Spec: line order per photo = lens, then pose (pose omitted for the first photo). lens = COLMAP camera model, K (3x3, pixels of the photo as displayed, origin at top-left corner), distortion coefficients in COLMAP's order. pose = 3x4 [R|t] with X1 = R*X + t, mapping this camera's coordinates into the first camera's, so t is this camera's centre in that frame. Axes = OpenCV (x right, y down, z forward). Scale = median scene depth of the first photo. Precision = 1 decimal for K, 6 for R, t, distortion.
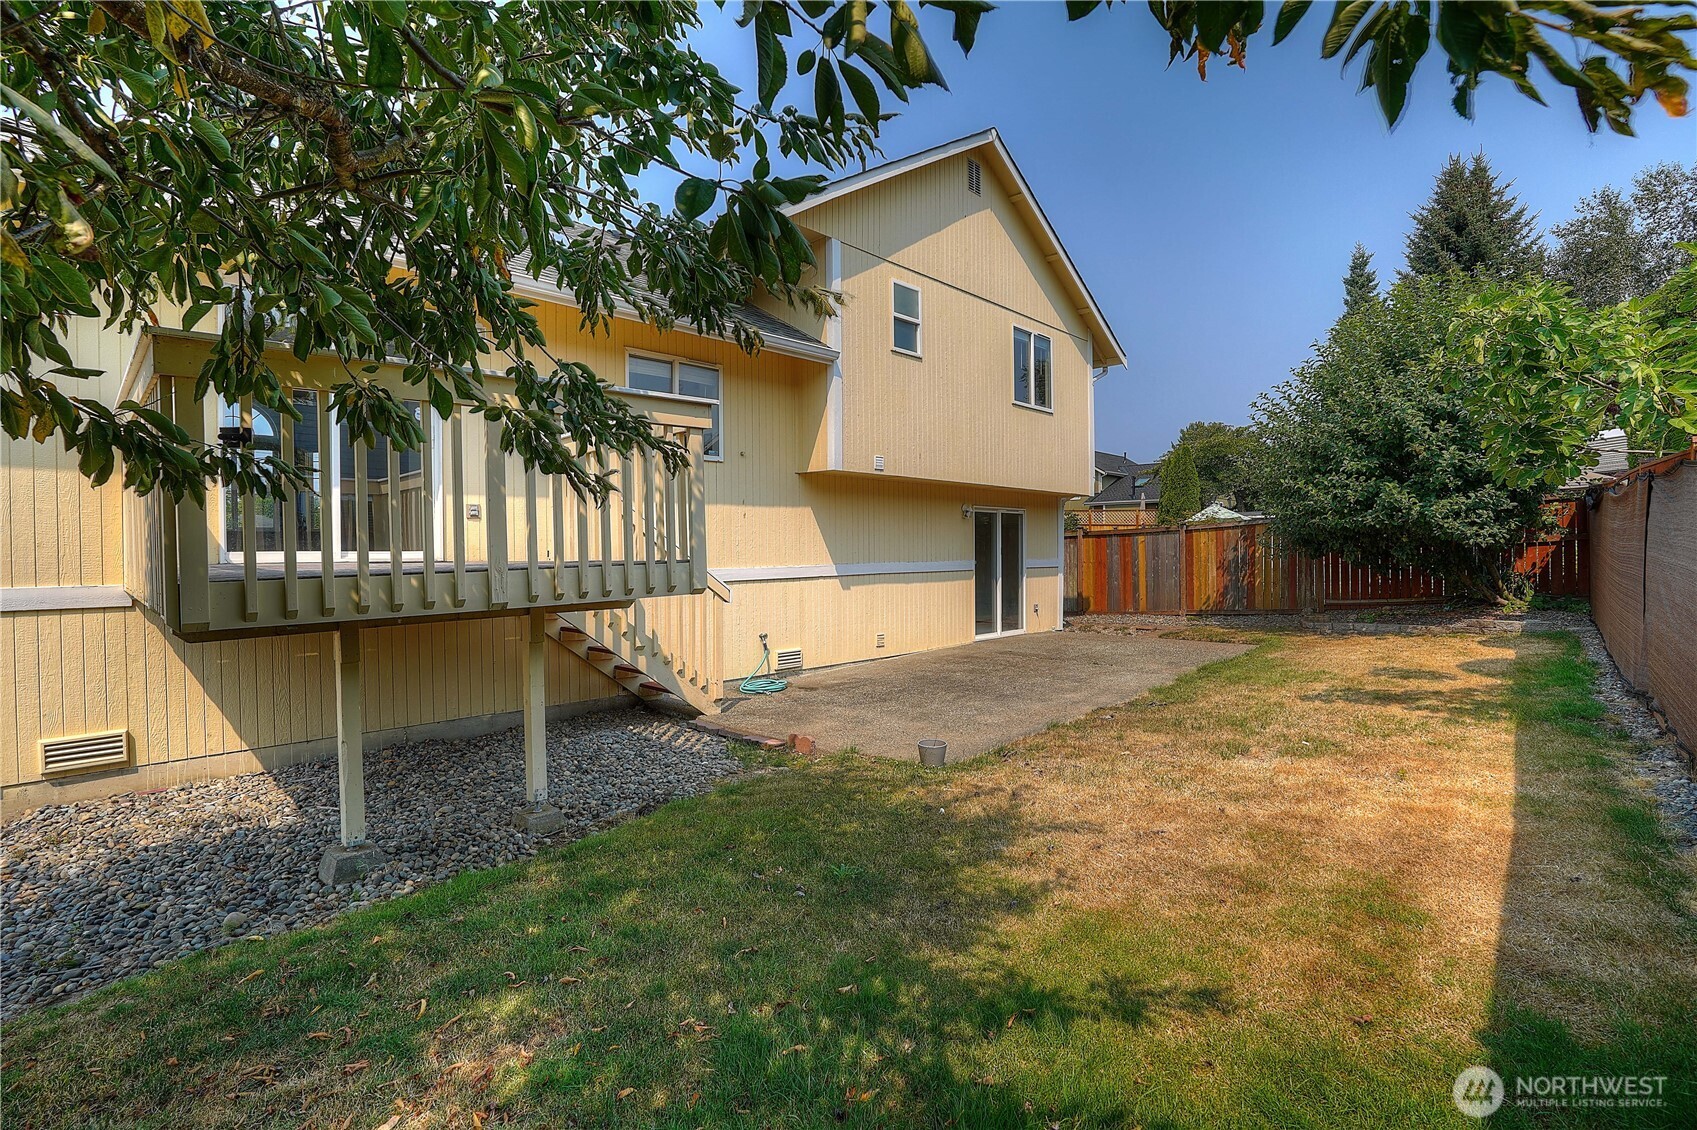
lens RADIAL K [[786.8, 0, 852.1], [0, 786.8, 561.2], [0, 0, 1]] dist [-0.068928, 0.026298]
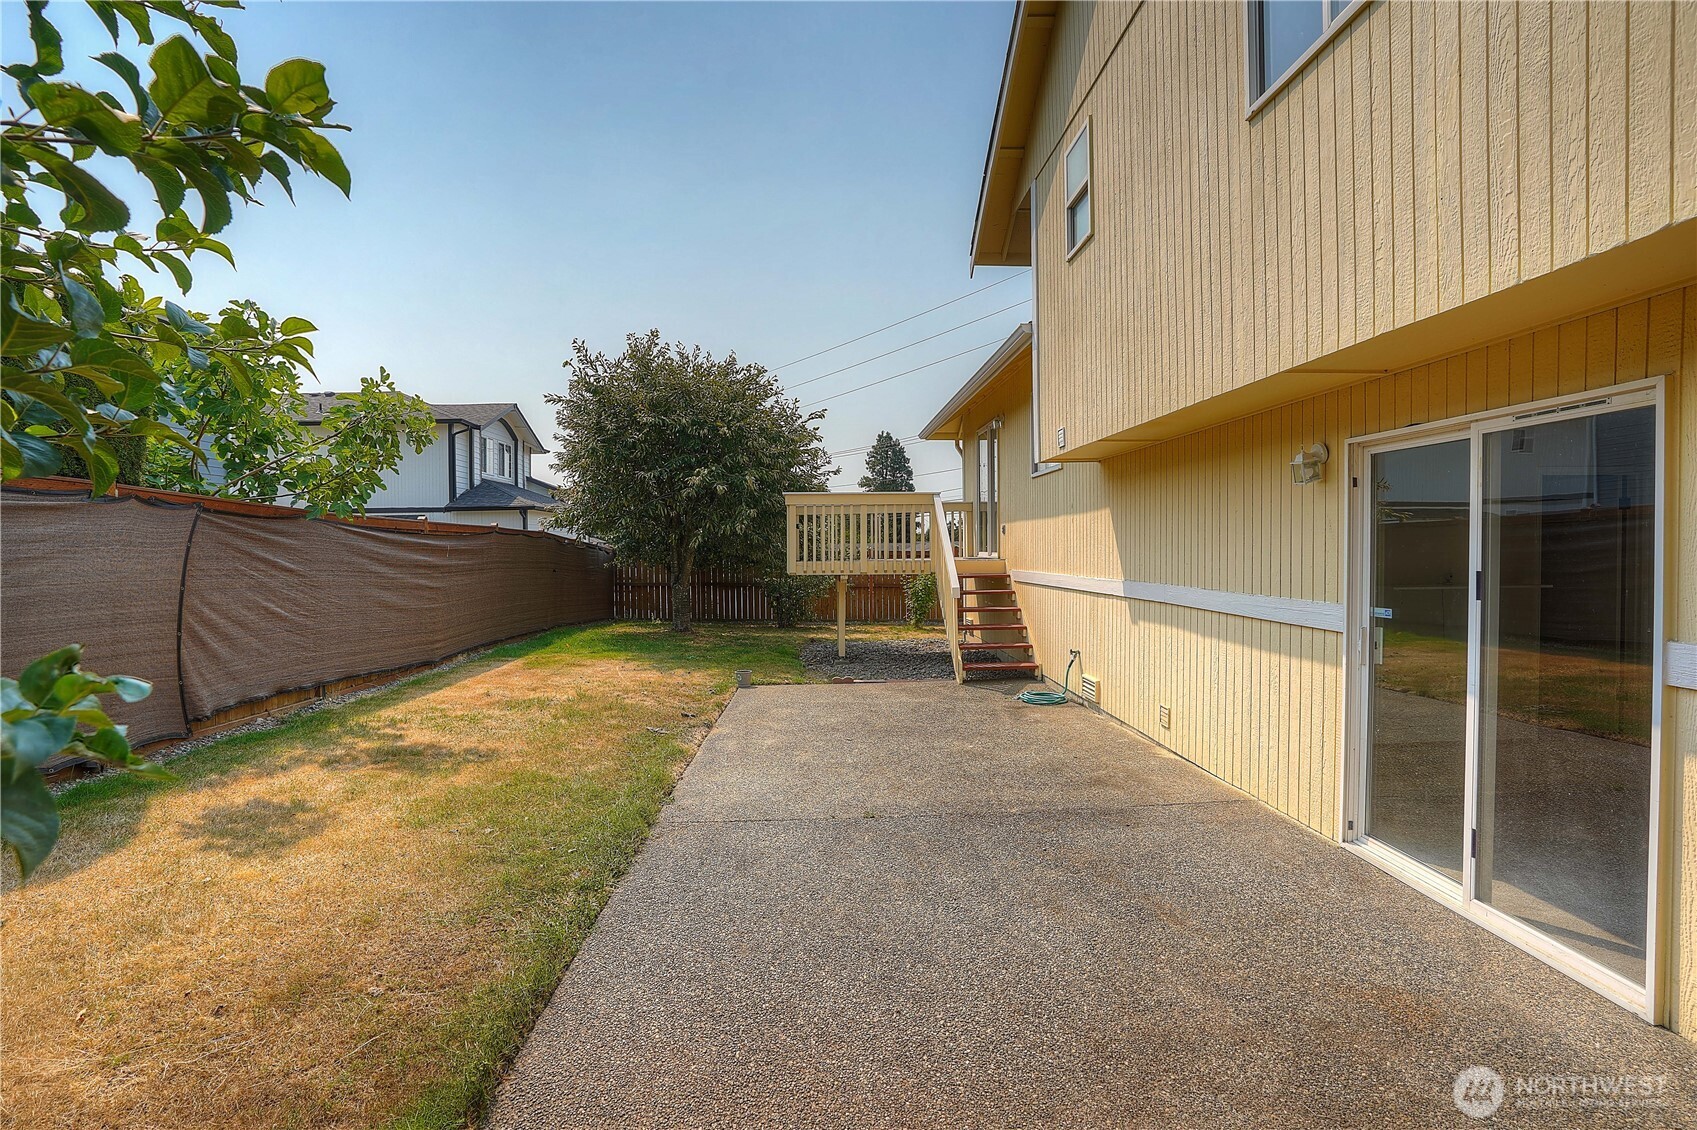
lens RADIAL K [[786.8, 0, 850.1], [0, 786.8, 571.4], [0, 0, 1]] dist [-0.068928, 0.026298]
pose [[-0.694104, 0.033457, -0.719097, 0.522811], [-0.000703, 0.998887, 0.047152, -0.029496], [0.719874, 0.033234, -0.693309, 1.052654]]
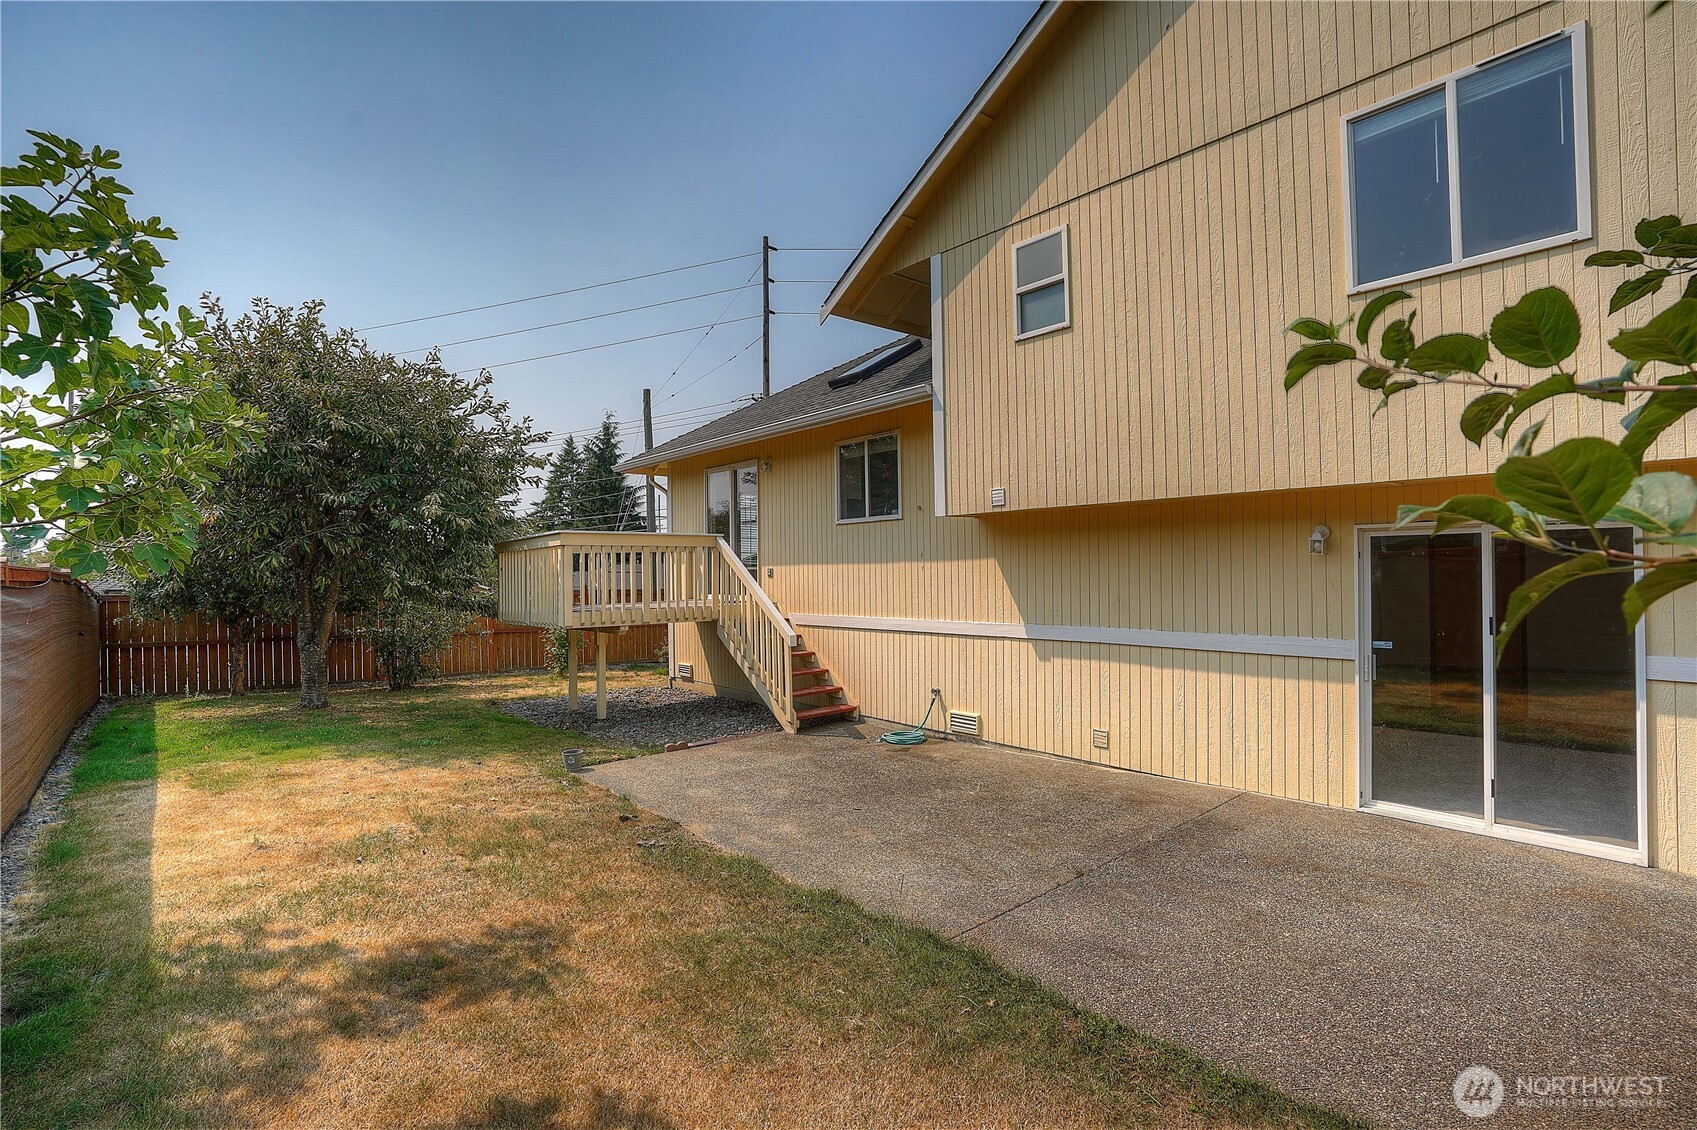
lens RADIAL K [[786.8, 0, 843.7], [0, 786.8, 562.0], [0, 0, 1]] dist [-0.068928, 0.026298]
pose [[-0.111363, -0.003461, -0.993774, 0.638148], [-0.002700, 0.999991, -0.003180, -0.045038], [0.993776, 0.002329, -0.111371, 0.728986]]
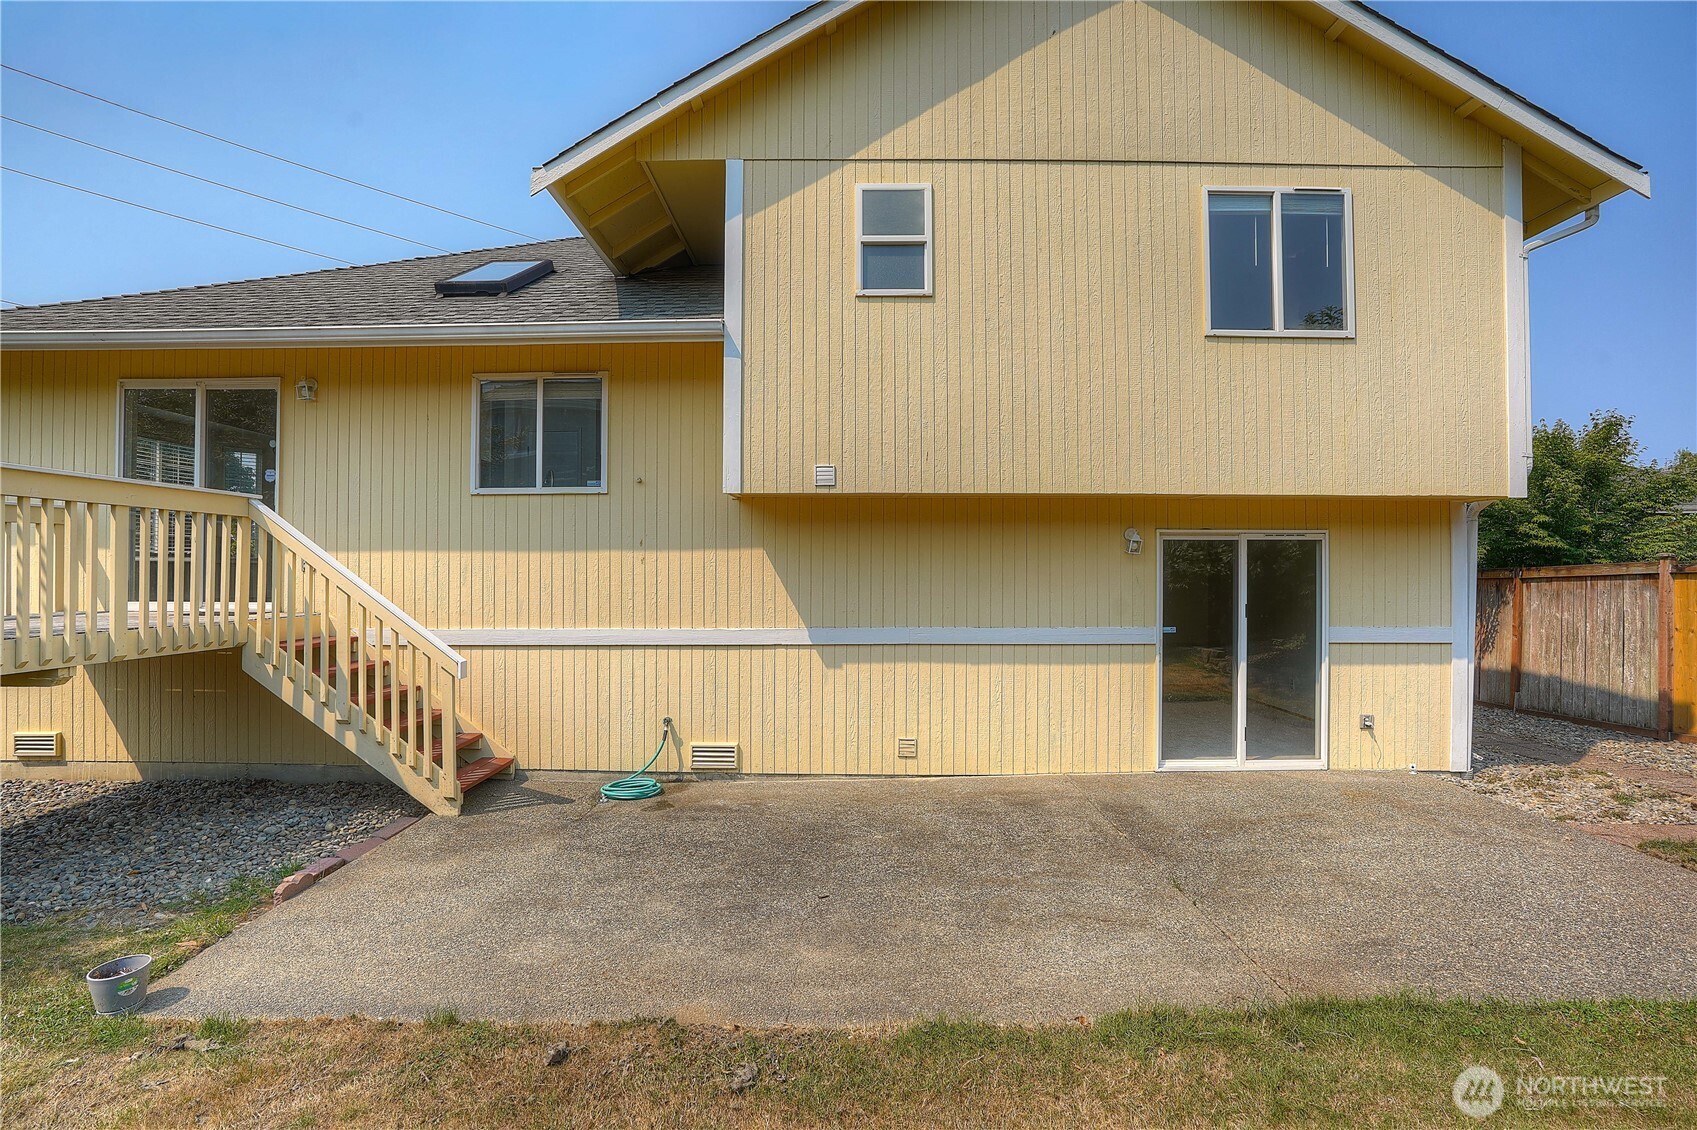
lens RADIAL K [[786.8, 0, 843.1], [0, 786.8, 564.0], [0, 0, 1]] dist [-0.068928, 0.026298]
pose [[0.680648, -0.001900, -0.732608, 0.401840], [-0.015996, 0.999720, -0.017455, -0.032033], [0.732436, 0.023599, 0.680427, 0.447823]]
